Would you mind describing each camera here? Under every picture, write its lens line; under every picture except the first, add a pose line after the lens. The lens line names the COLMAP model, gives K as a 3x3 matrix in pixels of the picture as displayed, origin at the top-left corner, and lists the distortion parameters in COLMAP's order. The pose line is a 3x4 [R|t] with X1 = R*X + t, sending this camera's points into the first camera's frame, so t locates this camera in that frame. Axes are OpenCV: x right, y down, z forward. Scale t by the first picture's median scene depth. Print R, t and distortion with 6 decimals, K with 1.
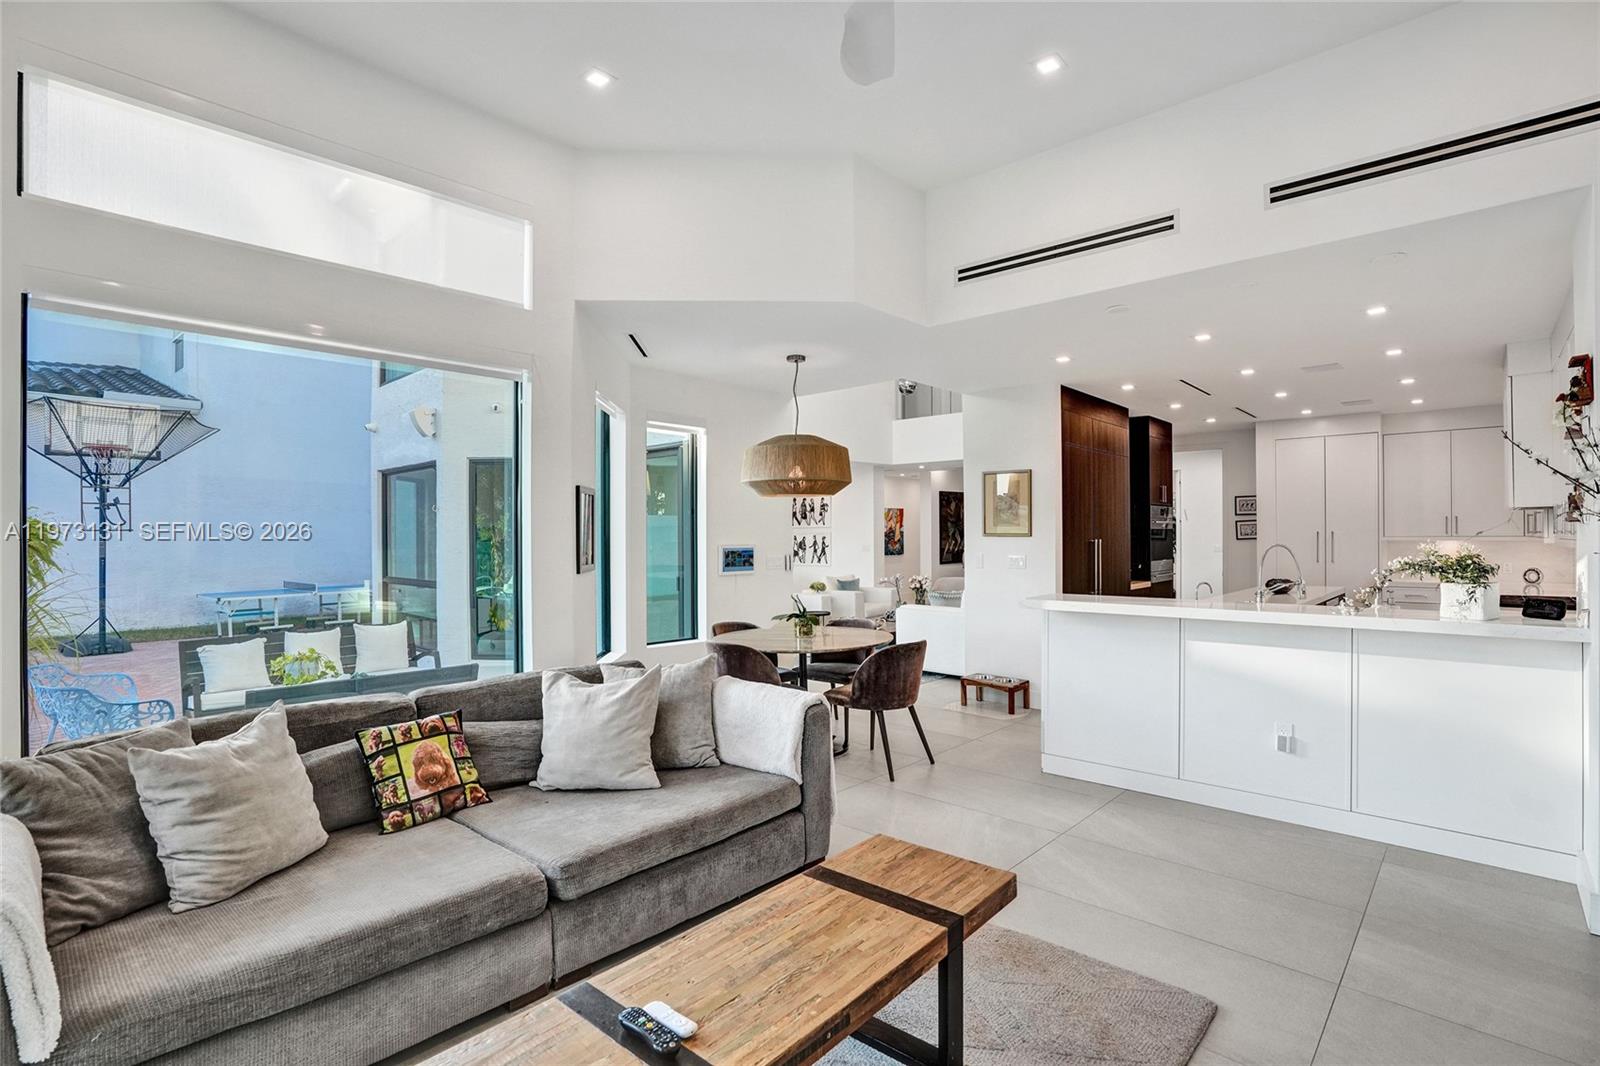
lens RADIAL K [[758.3, 0, 812.2], [0, 758.3, 531.7], [0, 0, 1]] dist [-0.074425, 0.031661]
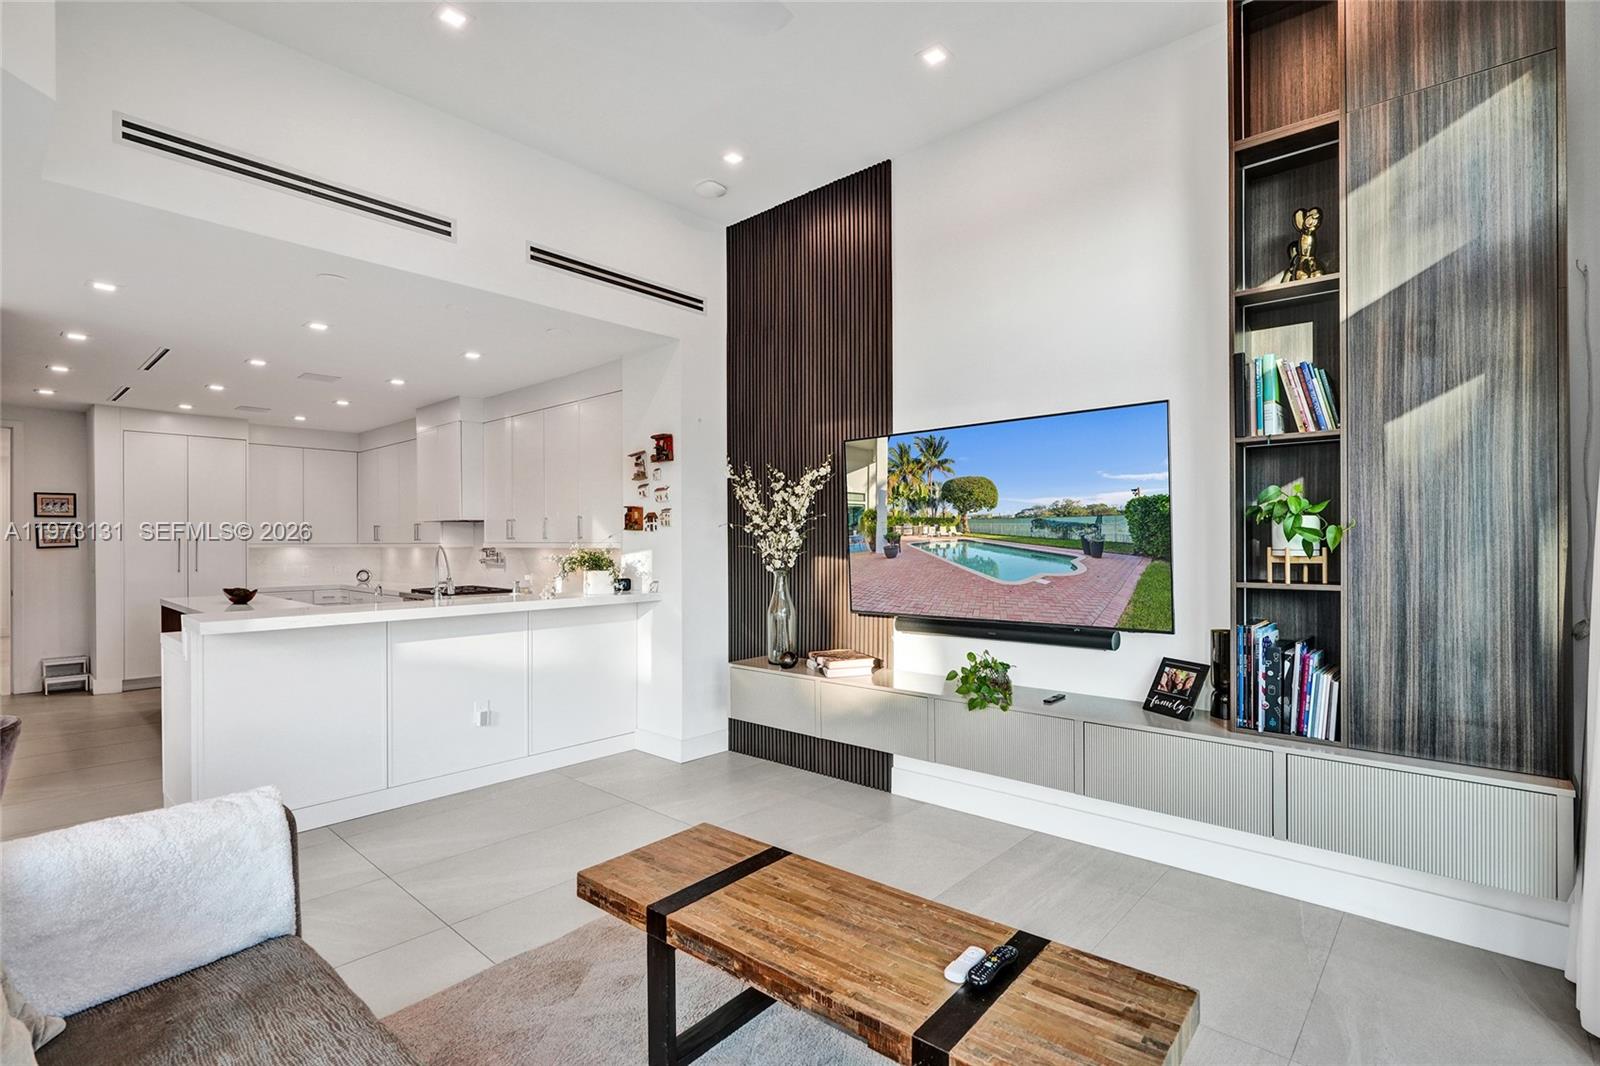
lens RADIAL K [[744.9, 0, 807.1], [0, 744.9, 535.7], [0, 0, 1]] dist [-0.012352, 0.000267]
pose [[-0.022595, 0.013918, 0.999648, -0.488159], [0.000350, 0.999903, -0.013914, 0.017066], [-0.999745, 0.000036, -0.022598, 0.476379]]
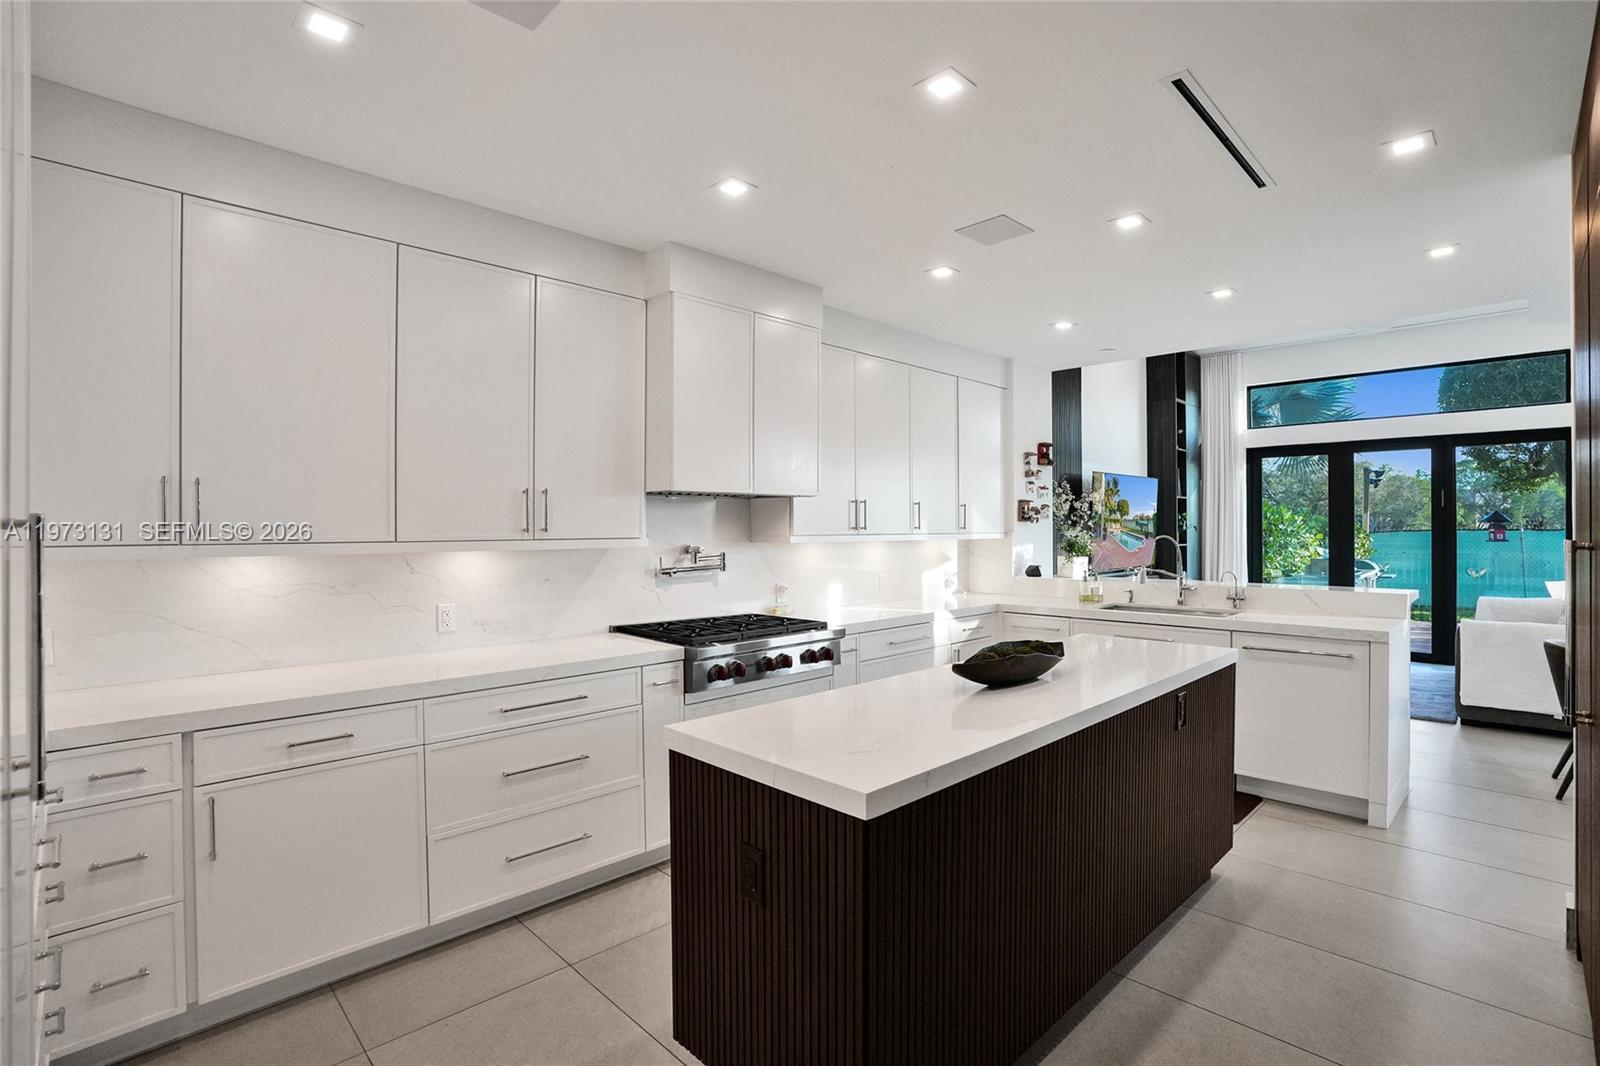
lens RADIAL K [[756.9, 0, 745.3], [0, 756.9, 529.4], [0, 0, 1]] dist [-0.092953, 0.000053]
pose [[-0.996112, 0.012845, 0.087152, 1.182945], [0.012277, 0.999900, -0.007040, 0.008077], [-0.087234, -0.005943, -0.996170, 2.189463]]
